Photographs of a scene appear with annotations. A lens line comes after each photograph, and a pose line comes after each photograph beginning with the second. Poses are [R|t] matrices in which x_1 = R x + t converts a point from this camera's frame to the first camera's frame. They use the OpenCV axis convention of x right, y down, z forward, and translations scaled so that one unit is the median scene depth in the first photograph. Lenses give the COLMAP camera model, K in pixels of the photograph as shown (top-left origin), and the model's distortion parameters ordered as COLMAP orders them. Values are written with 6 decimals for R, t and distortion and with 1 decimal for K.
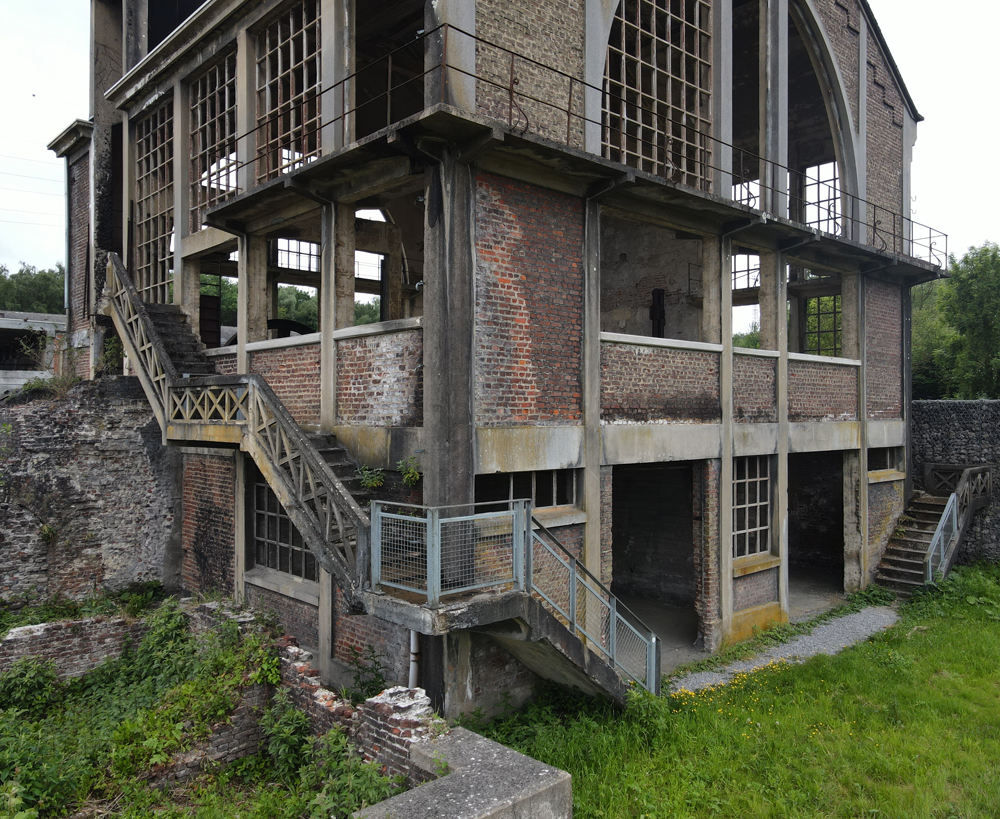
lens RADIAL K [[809.7, 0, 491.5], [0, 809.7, 409.9], [0, 0, 1]] dist [0.000514, 0.001867]
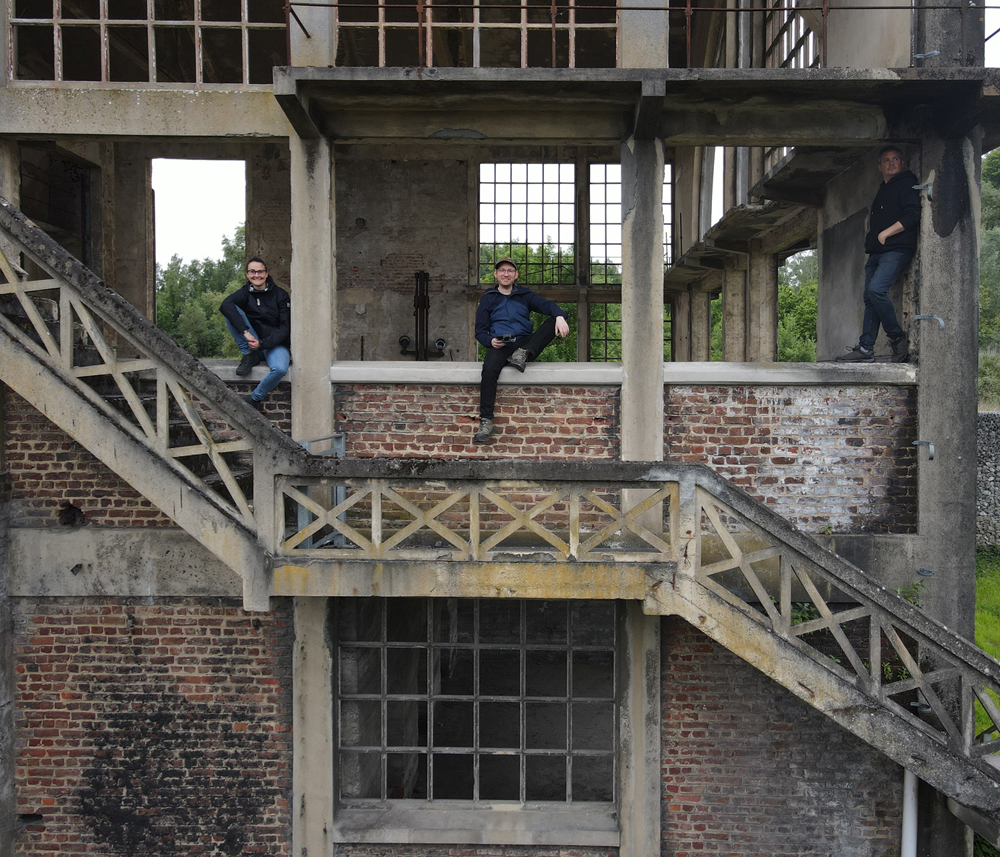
lens RADIAL K [[840.5, 0, 501.0], [0, 840.5, 421.1], [0, 0, 1]] dist [0.015053, 0.003386]
pose [[0.675341, -0.034818, 0.736684, -0.741568], [-0.012821, 0.998180, 0.058930, -0.097783], [-0.737395, -0.049242, 0.673665, 0.709001]]
